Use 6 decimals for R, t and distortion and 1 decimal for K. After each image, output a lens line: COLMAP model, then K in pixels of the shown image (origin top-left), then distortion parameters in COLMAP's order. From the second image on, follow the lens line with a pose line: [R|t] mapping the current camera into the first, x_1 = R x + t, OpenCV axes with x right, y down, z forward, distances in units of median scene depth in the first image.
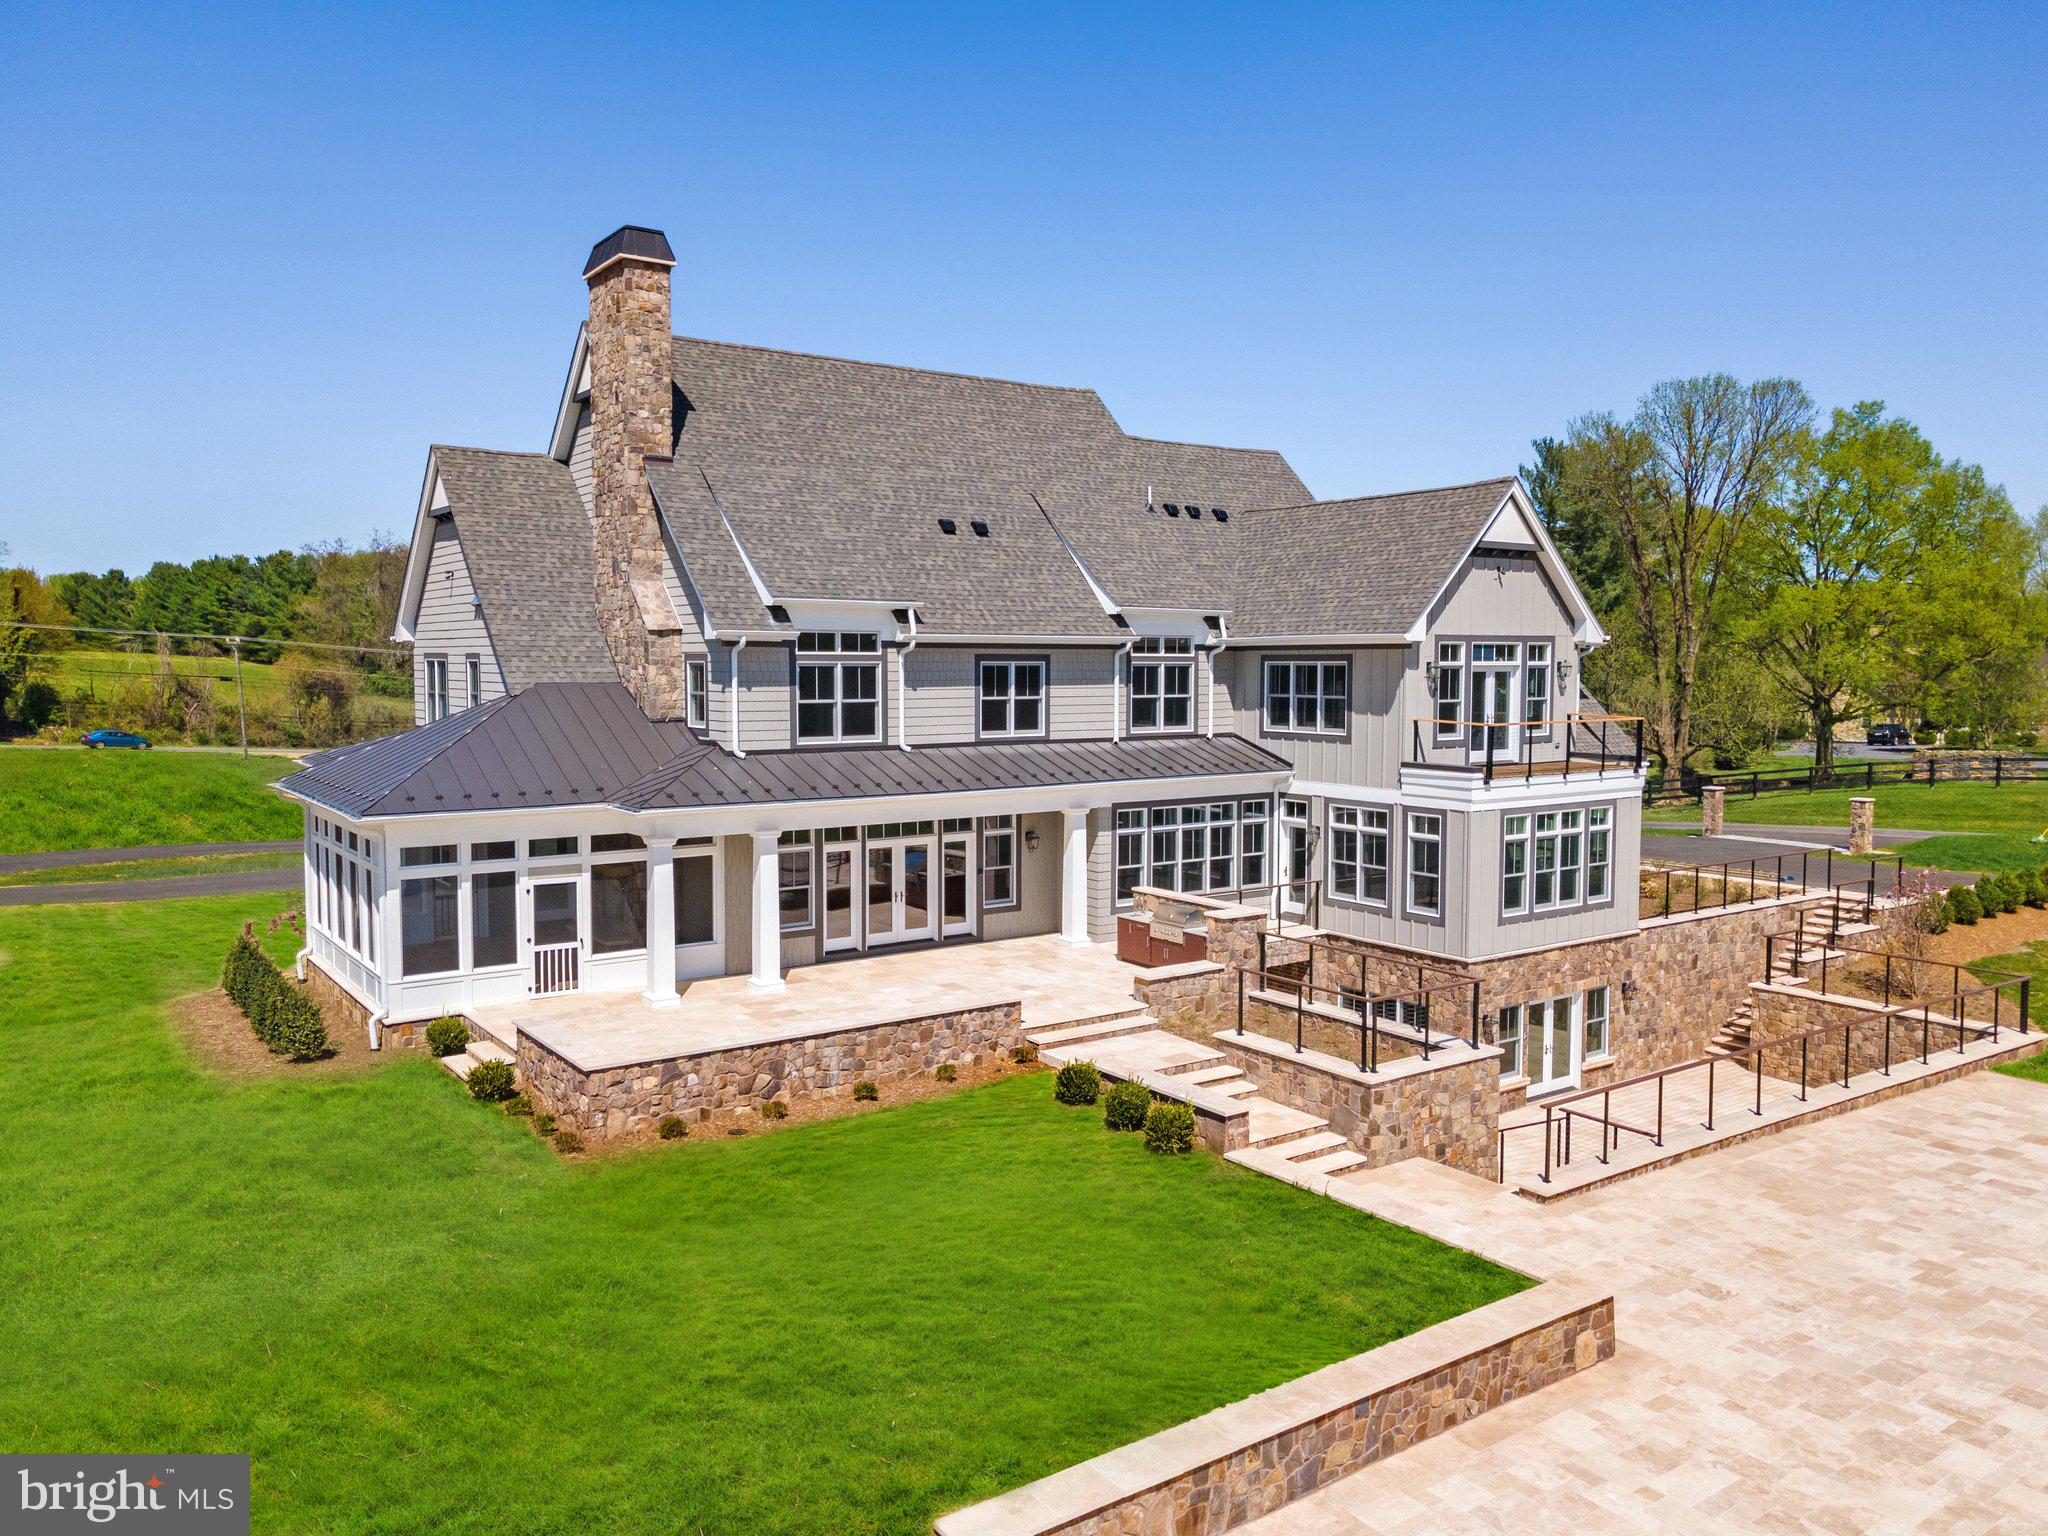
lens RADIAL K [[1476.5, 0, 1024.1], [0, 1476.5, 806.0], [0, 0, 1]] dist [0.030274, 0.001701]
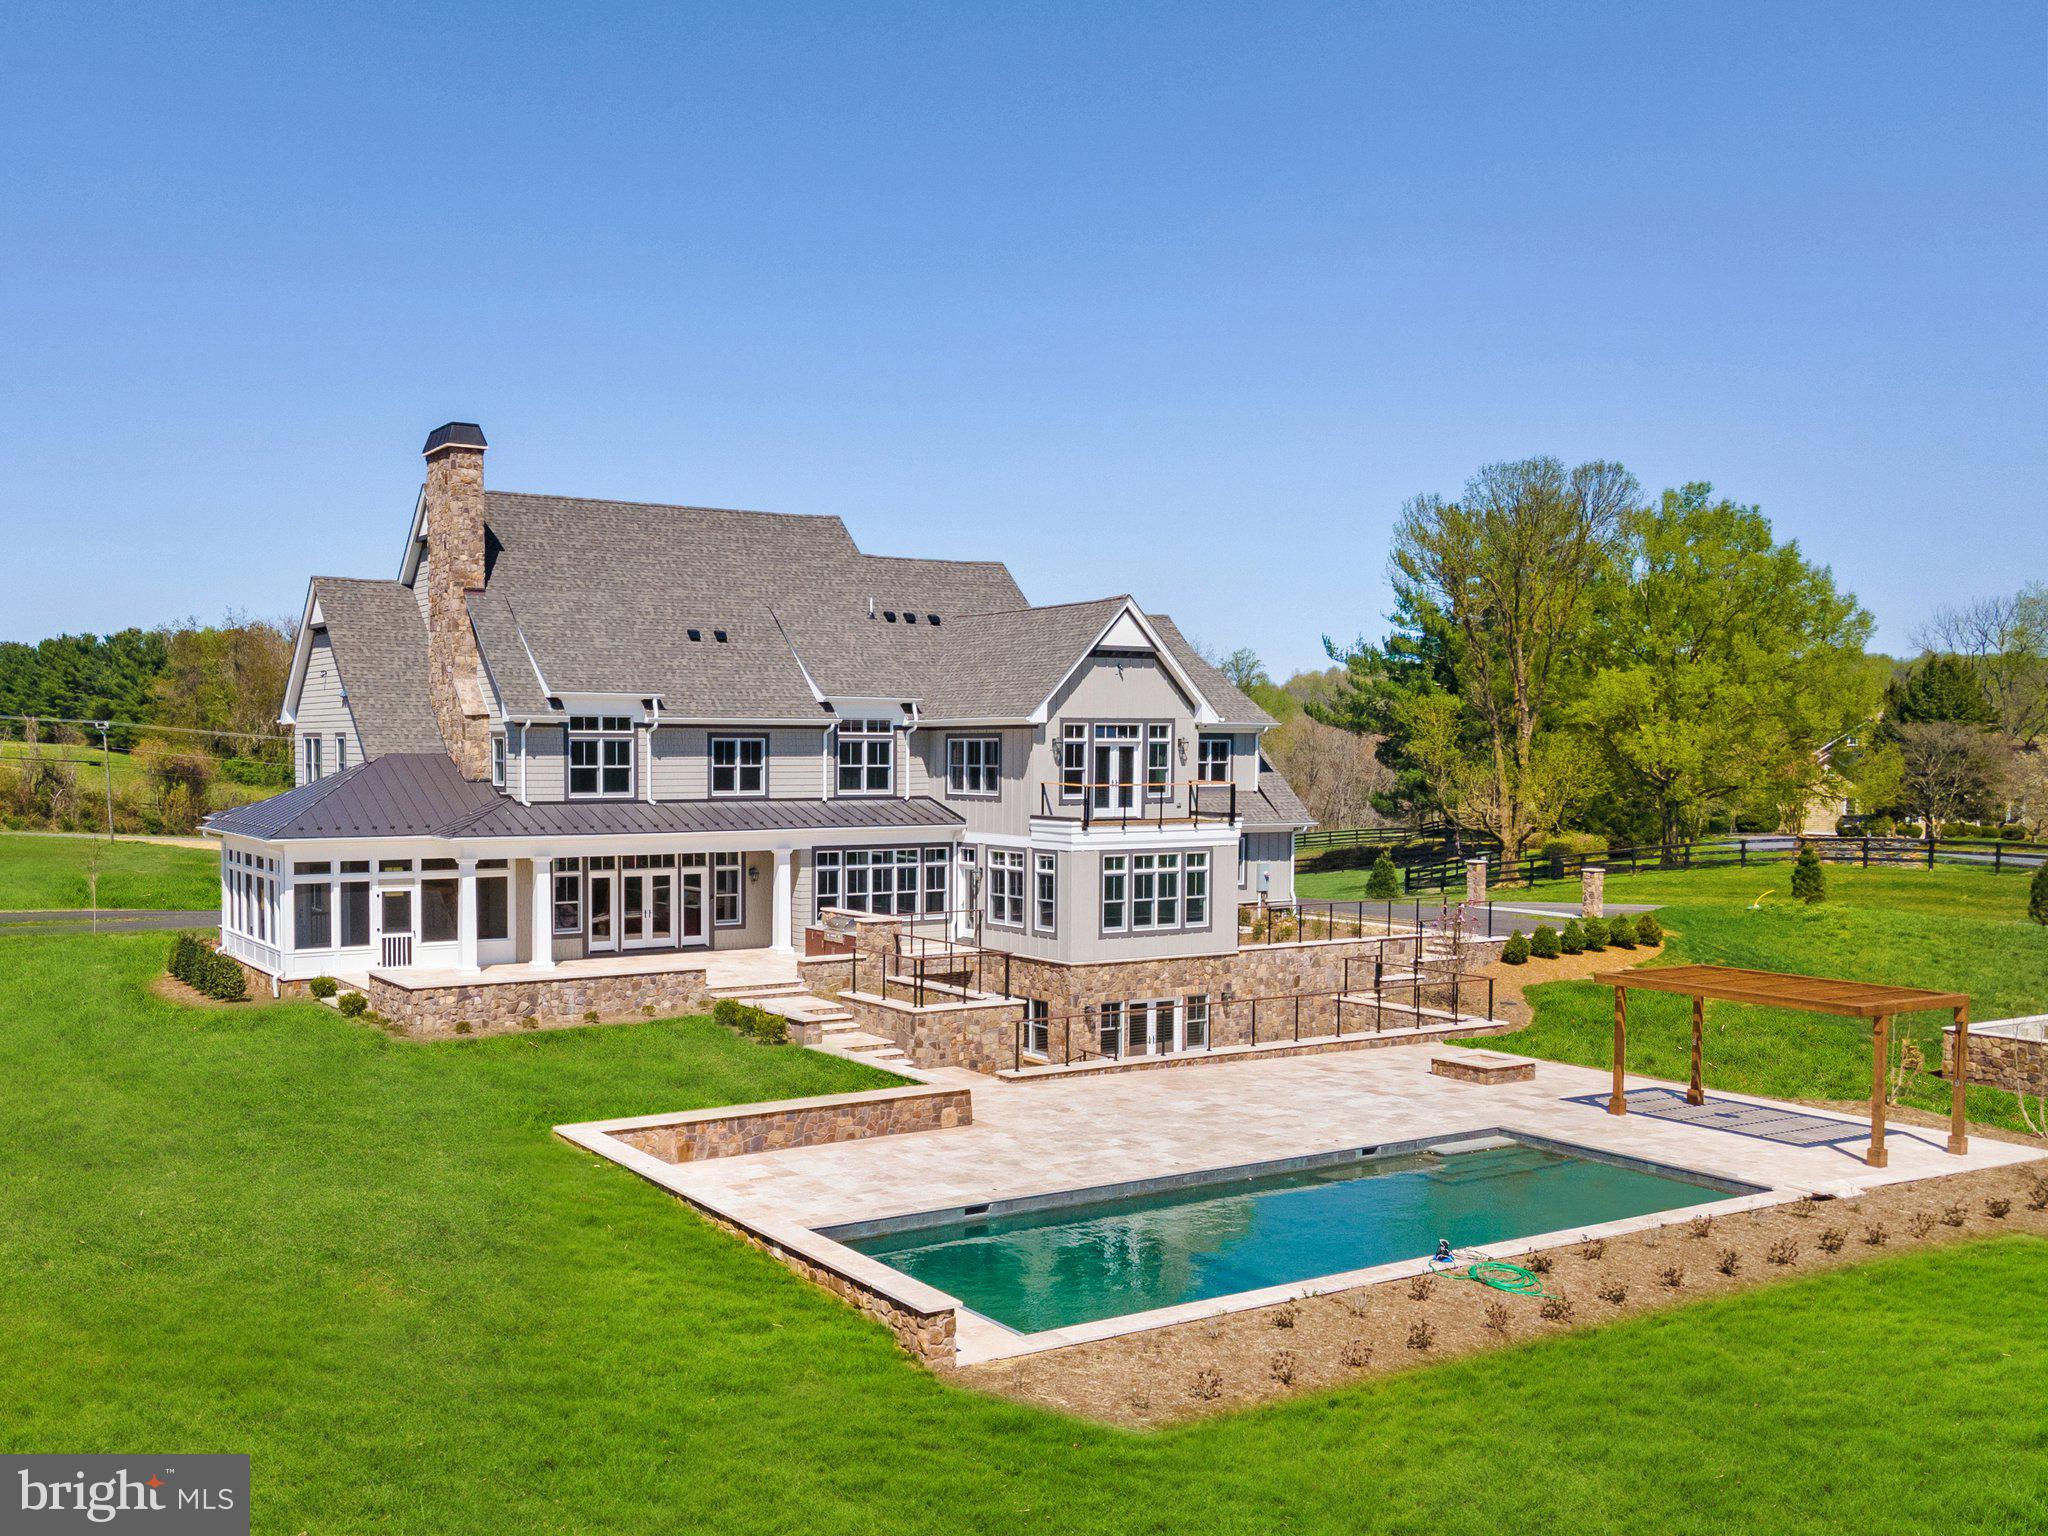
lens RADIAL K [[1791.3, 0, 813.6], [0, 1791.3, 917.9], [0, 0, 1]] dist [0.047266, -0.006440]
pose [[0.995794, 0.008358, -0.091243, 0.206338], [-0.008753, 0.999954, -0.003928, 0.068253], [0.091206, 0.004710, 0.995821, -0.586582]]
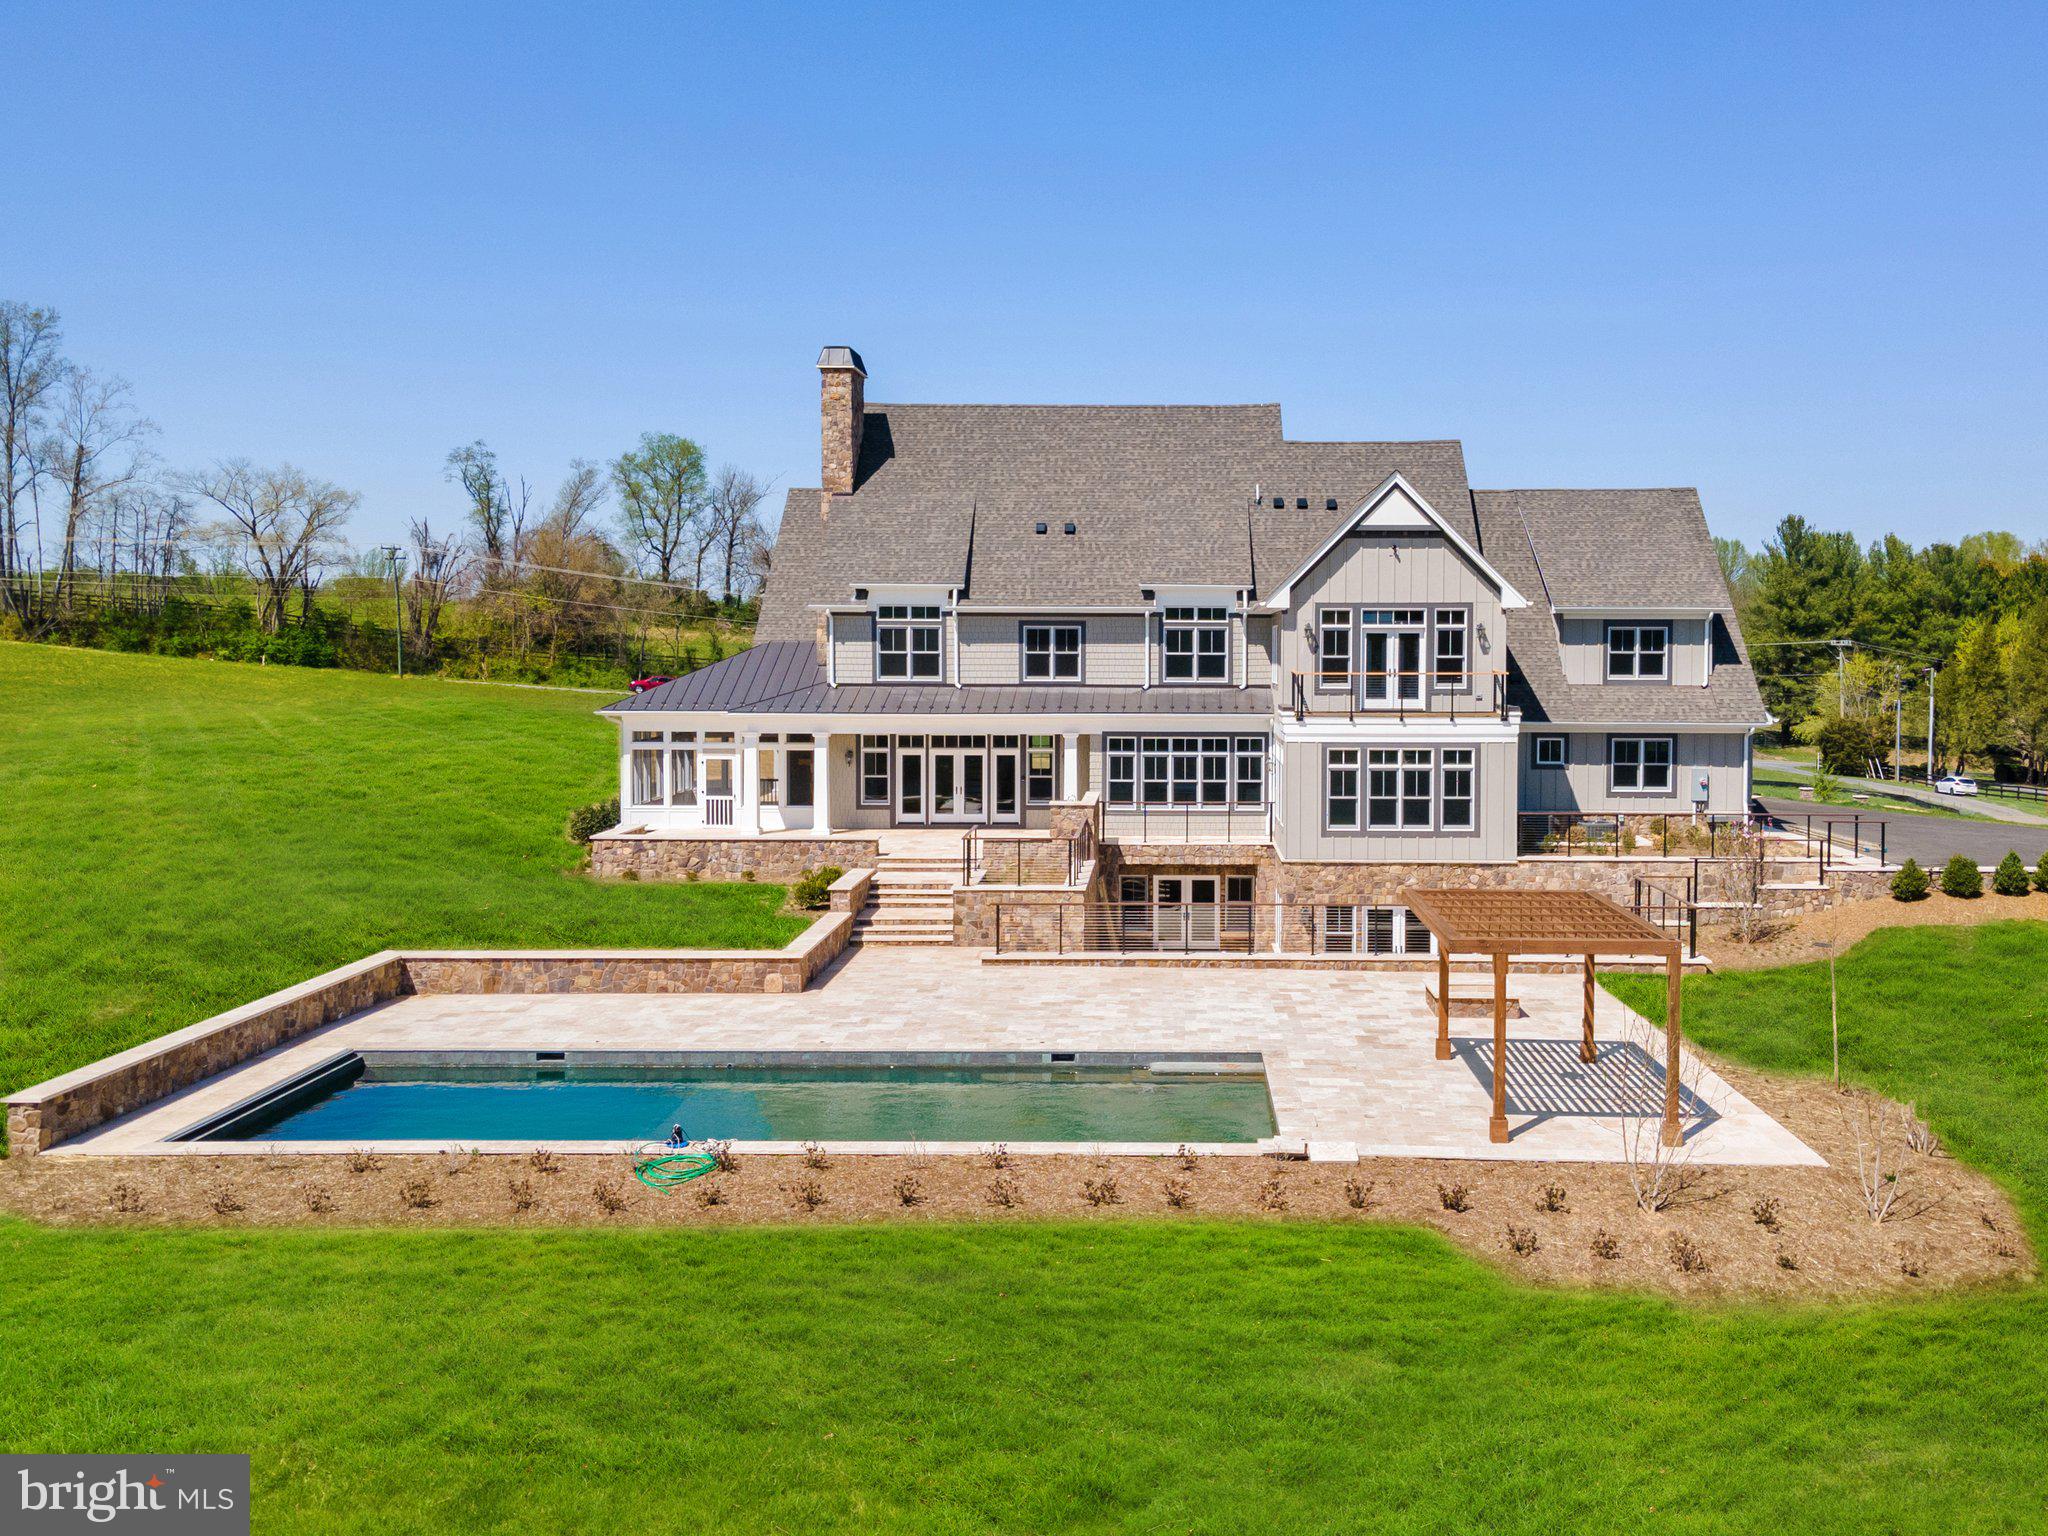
lens RADIAL K [[1748.8, 0, 1181.7], [0, 1748.8, 808.3], [0, 0, 1]] dist [0.013095, -0.006726]
pose [[0.820693, 0.053604, -0.568850, 1.022196], [-0.058635, 0.998235, 0.009472, 0.048556], [0.568353, 0.025582, 0.822387, -0.261666]]
